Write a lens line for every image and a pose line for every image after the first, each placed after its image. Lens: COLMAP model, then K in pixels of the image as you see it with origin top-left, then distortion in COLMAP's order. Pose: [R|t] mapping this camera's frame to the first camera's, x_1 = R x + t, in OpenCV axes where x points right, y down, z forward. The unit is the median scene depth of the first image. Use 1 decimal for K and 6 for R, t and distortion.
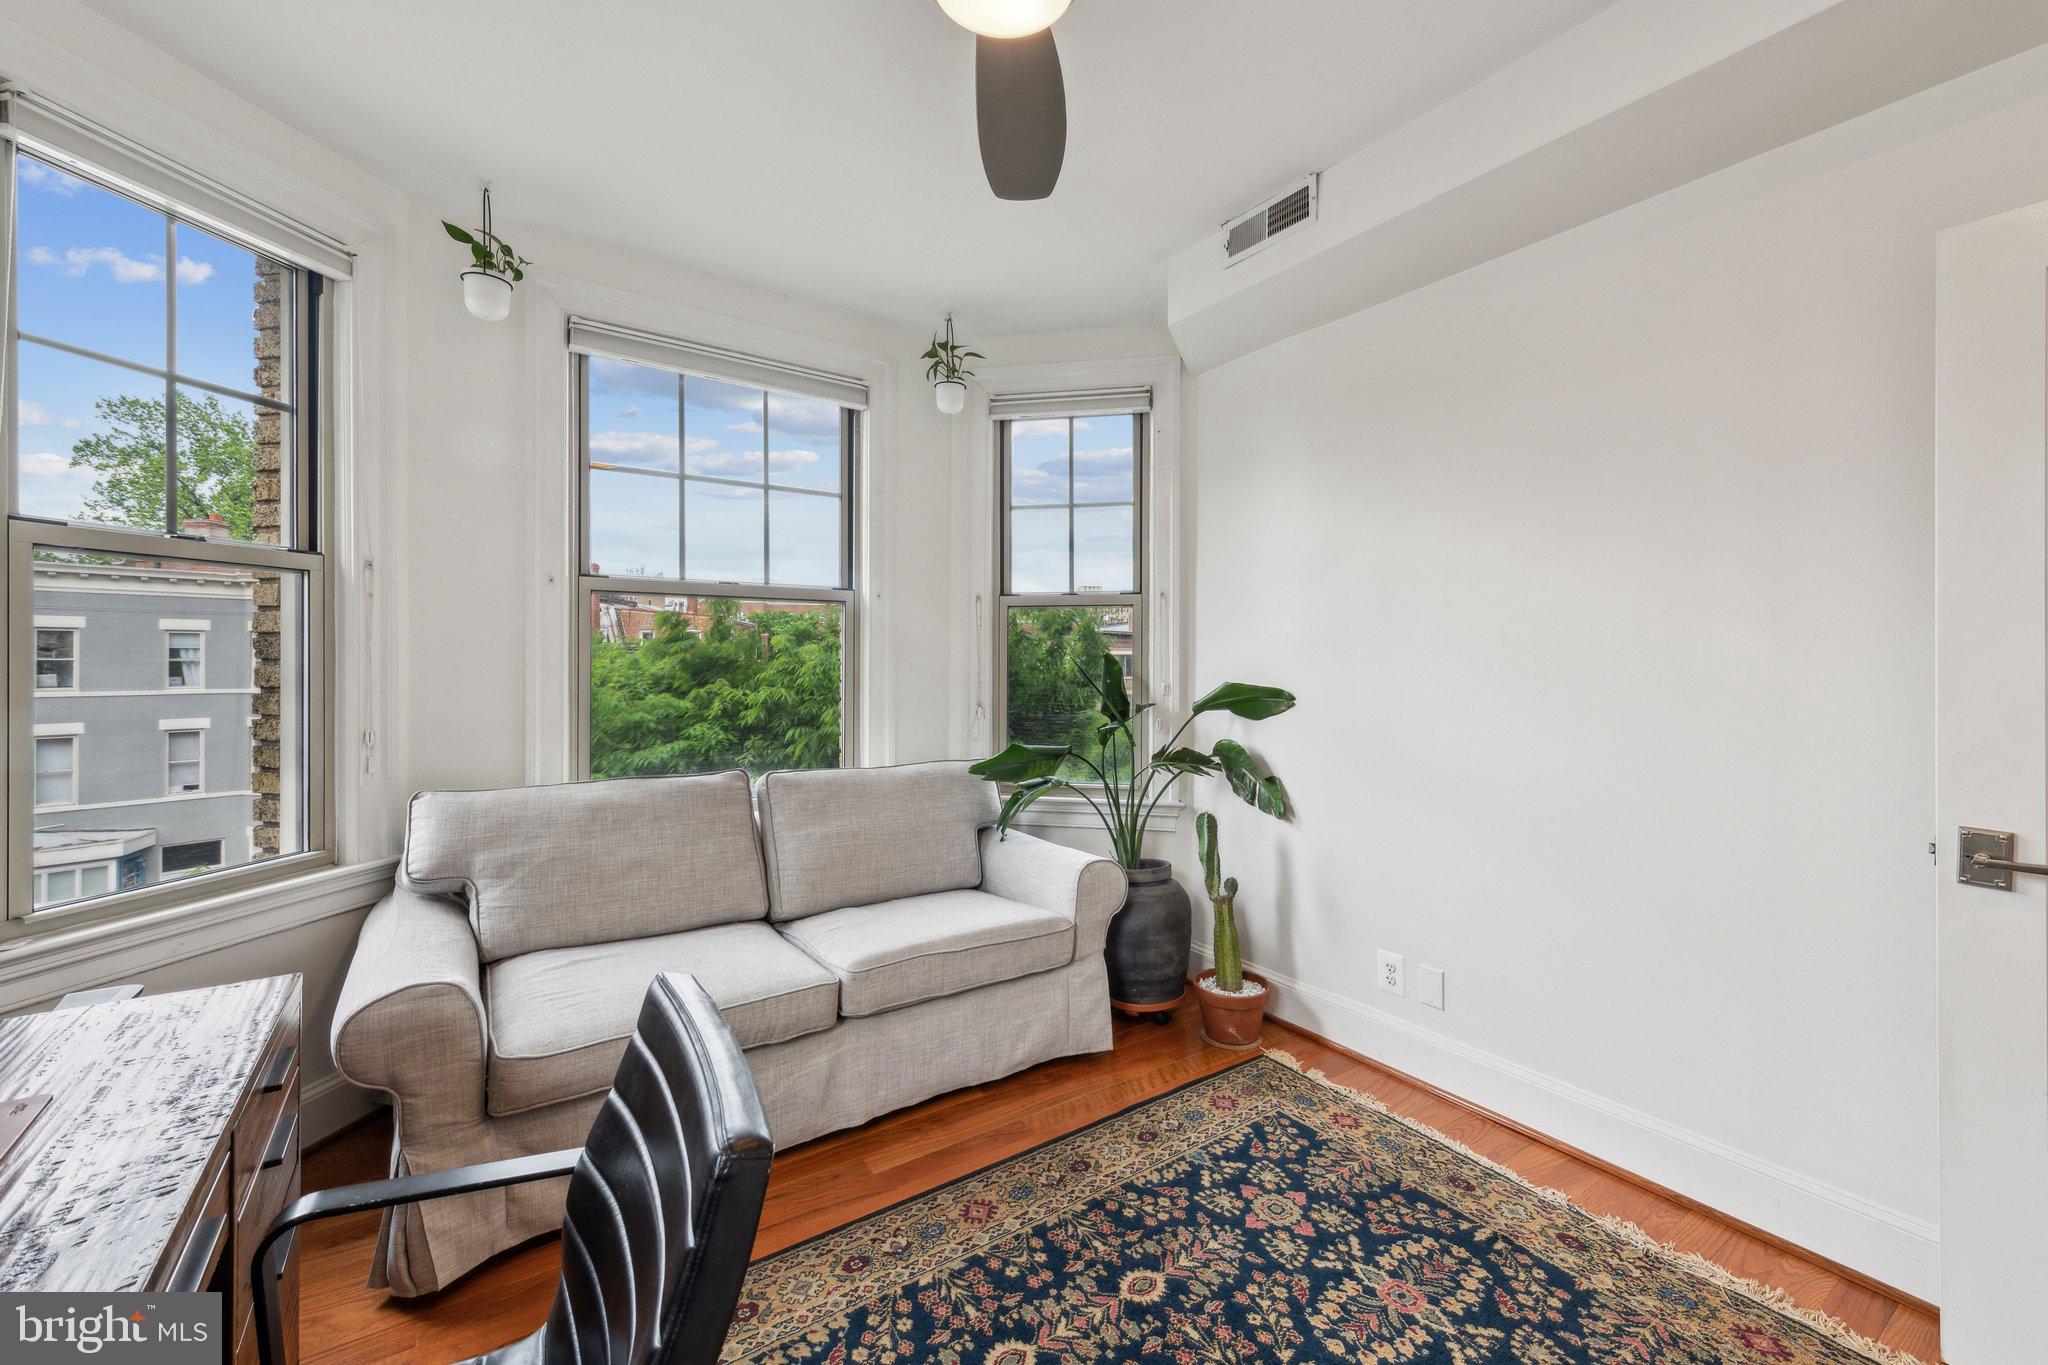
lens RADIAL K [[822.7, 0, 1029.7], [0, 822.7, 650.6], [0, 0, 1]] dist [0.017603, -0.005633]
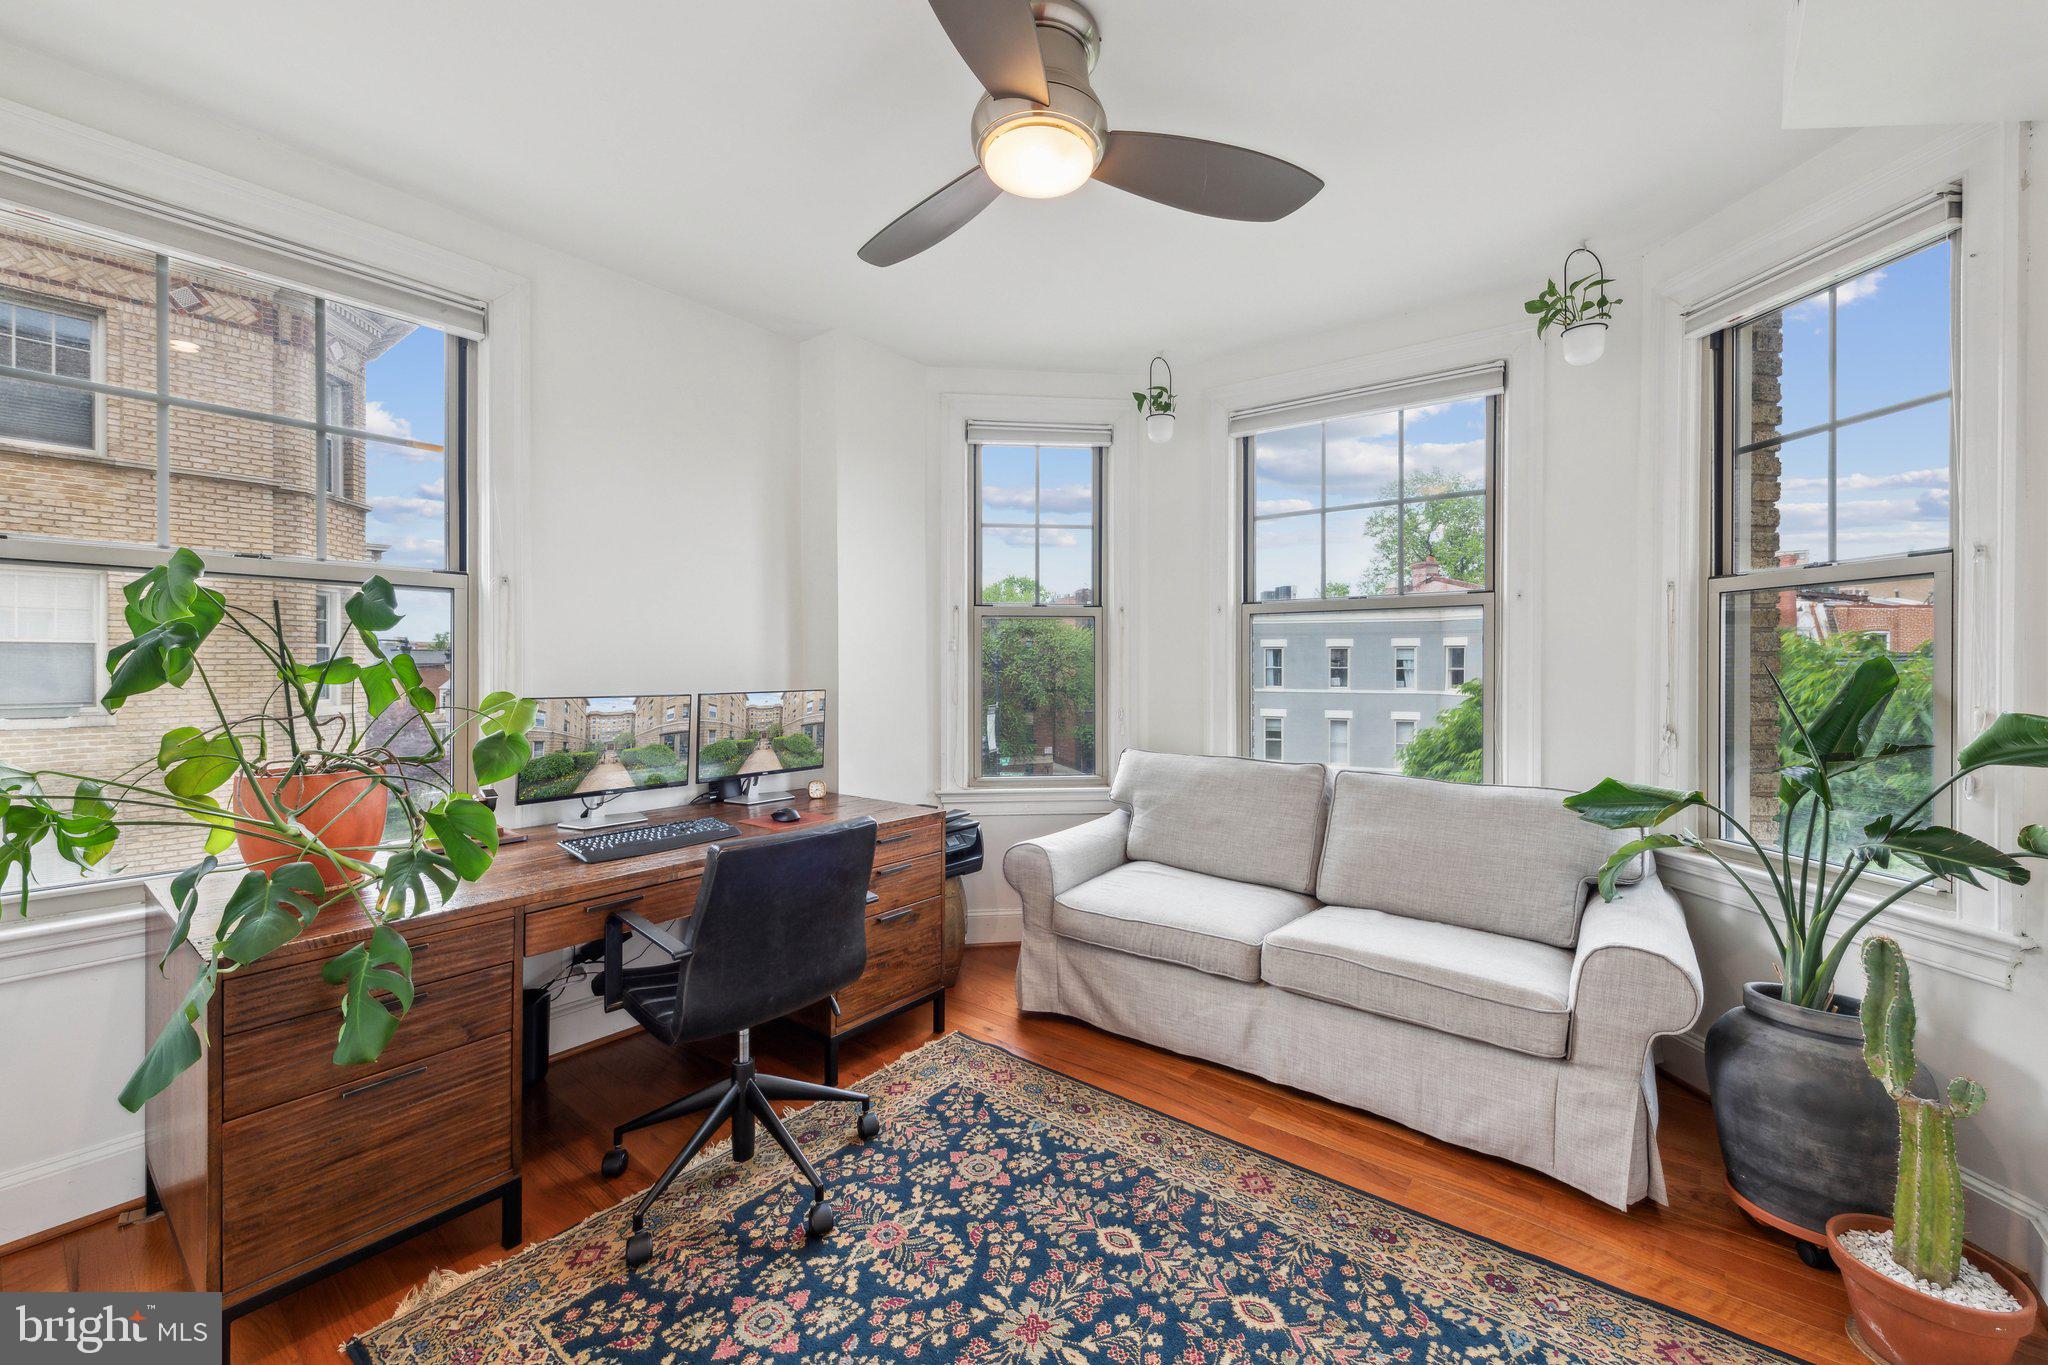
lens RADIAL K [[814.2, 0, 1030.1], [0, 814.2, 669.4], [0, 0, 1]] dist [0.017130, -0.005411]
pose [[0.305286, 0.000148, -0.952261, 0.842571], [-0.005196, 0.999985, -0.001510, 0.031794], [0.952247, 0.005408, 0.305282, 0.411330]]
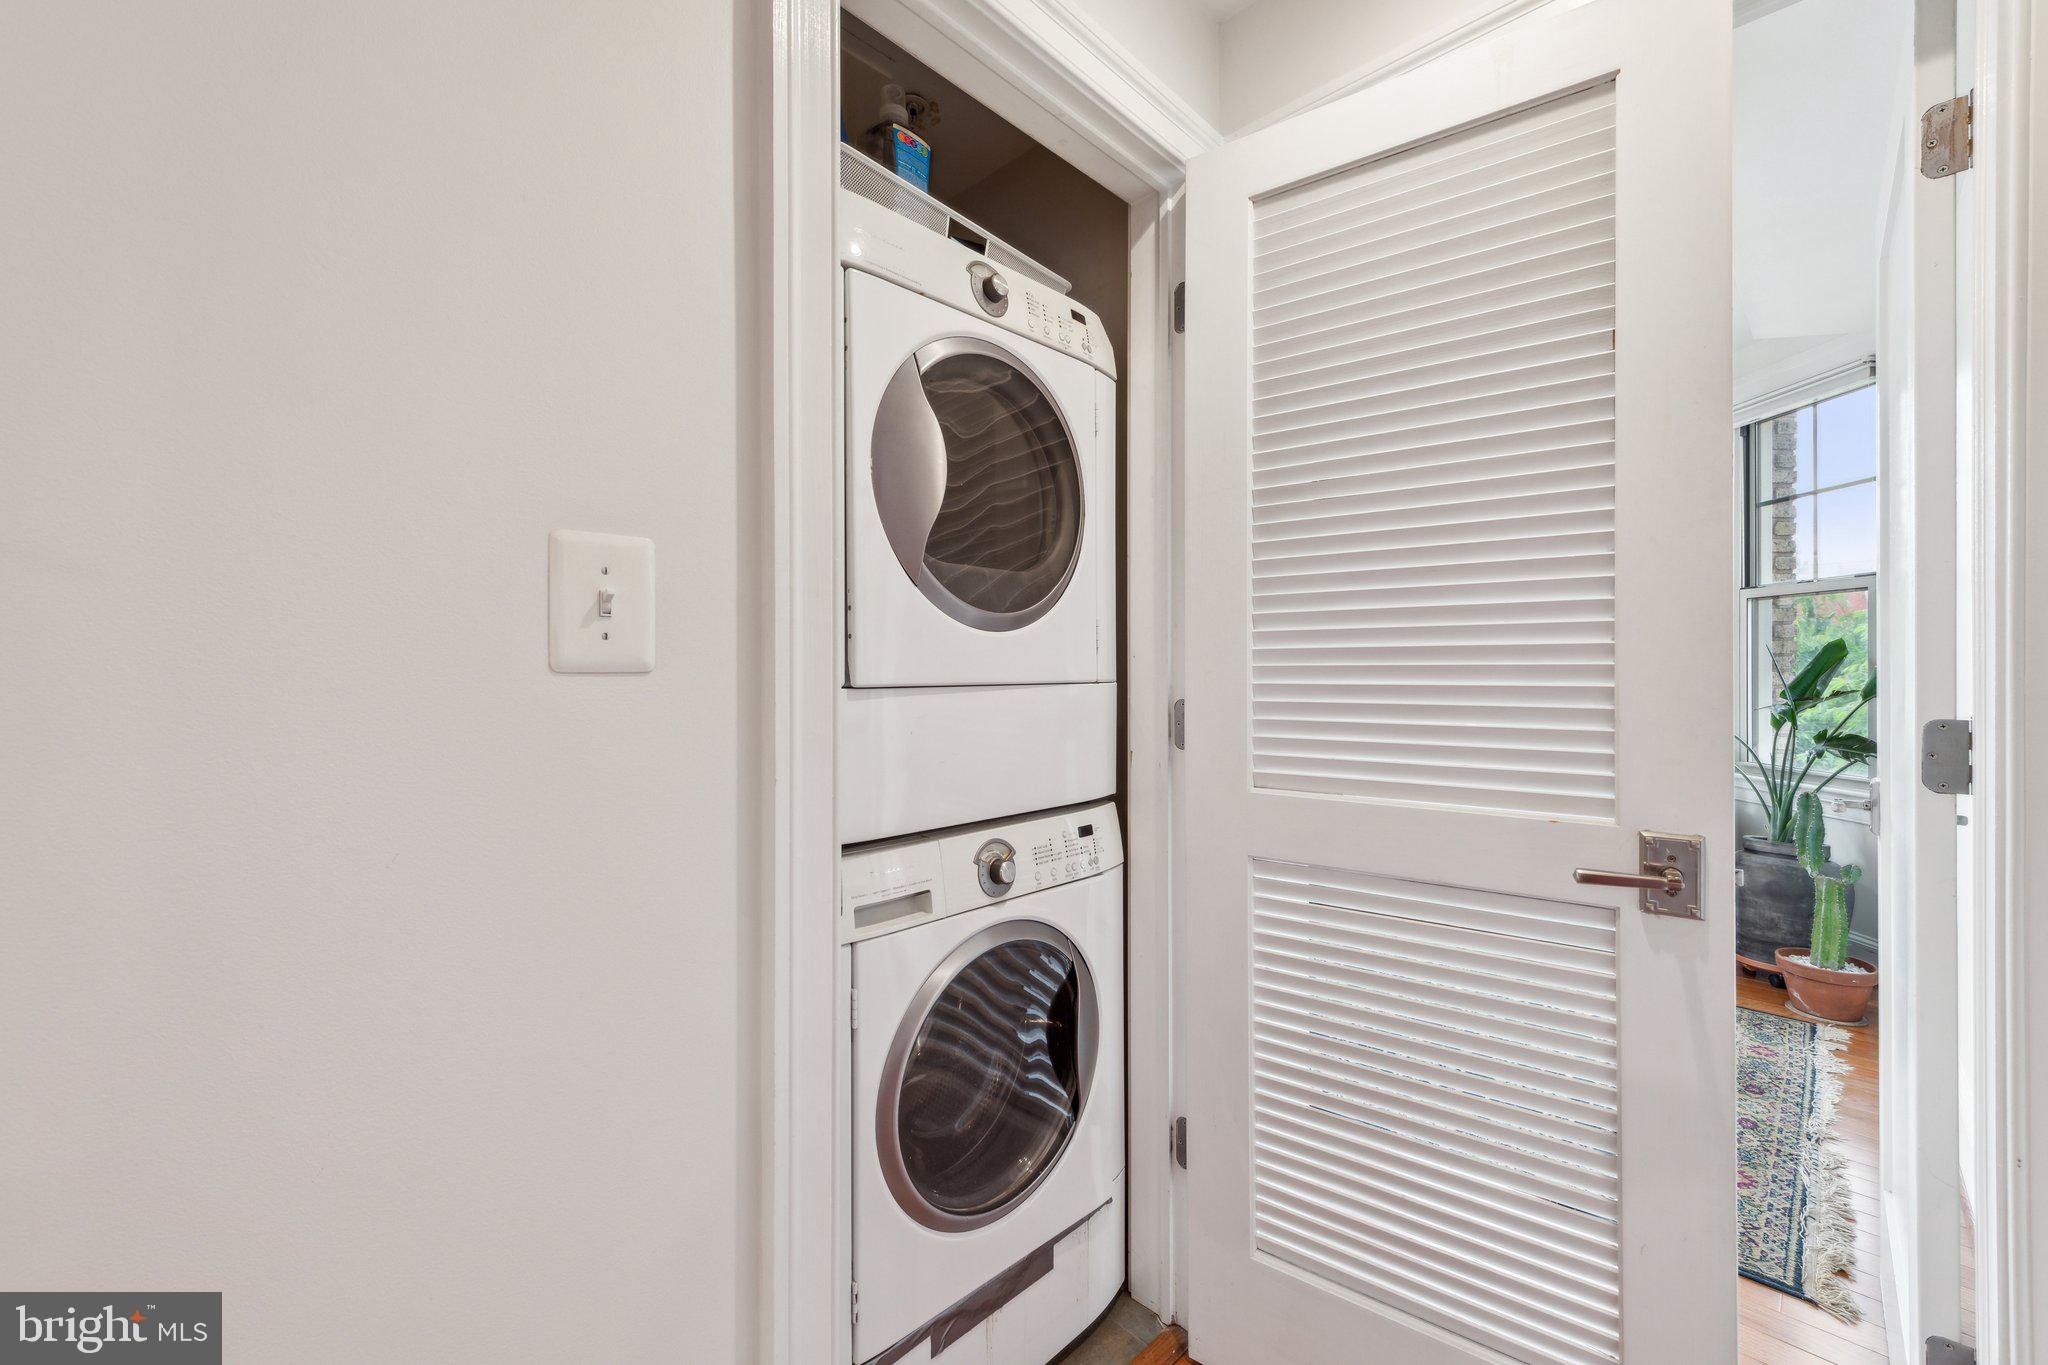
lens RADIAL K [[814.2, 0, 1030.1], [0, 814.2, 669.4], [0, 0, 1]] dist [0.017130, -0.005411]
pose [[0.191906, -0.006087, -0.981394, 1.520274], [0.002994, 0.999980, -0.005617, 0.076502], [0.981409, -0.001860, 0.191920, -0.199184]]
